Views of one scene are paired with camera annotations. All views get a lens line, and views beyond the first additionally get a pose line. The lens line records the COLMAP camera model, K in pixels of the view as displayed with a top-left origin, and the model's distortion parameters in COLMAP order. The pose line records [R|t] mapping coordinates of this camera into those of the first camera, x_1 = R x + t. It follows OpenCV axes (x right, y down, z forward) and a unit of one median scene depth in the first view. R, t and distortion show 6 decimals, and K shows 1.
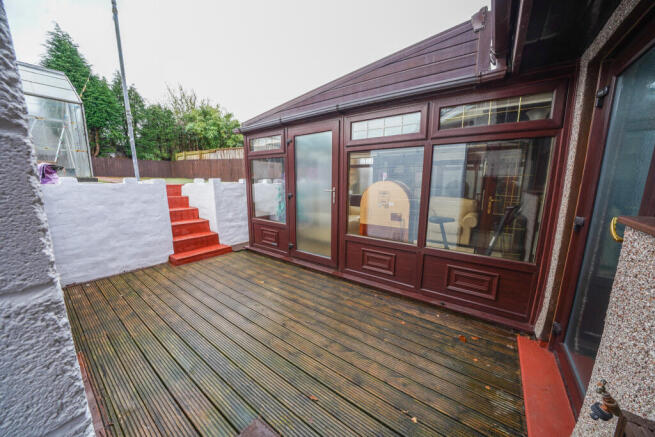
lens RADIAL K [[228.4, 0, 327.5], [0, 228.4, 218.5], [0, 0, 1]] dist [-0.021346, 0.000309]
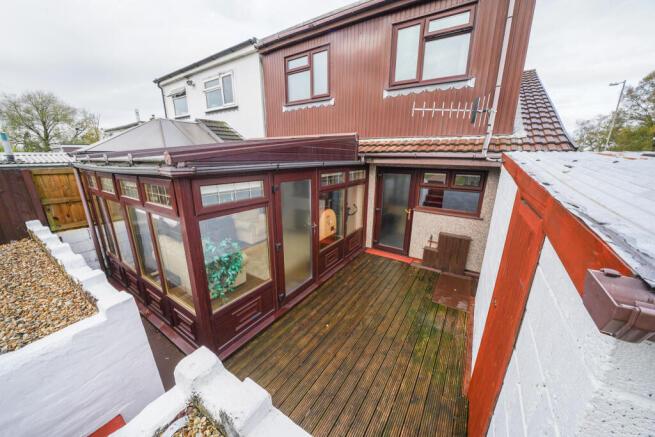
lens RADIAL K [[228.4, 0, 327.5], [0, 228.4, 218.5], [0, 0, 1]] dist [-0.021346, 0.000309]
pose [[-0.059390, -0.262395, 0.963131, -1.324427], [0.167317, 0.948568, 0.268745, -0.540137], [-0.984113, 0.177109, -0.012432, 1.039957]]
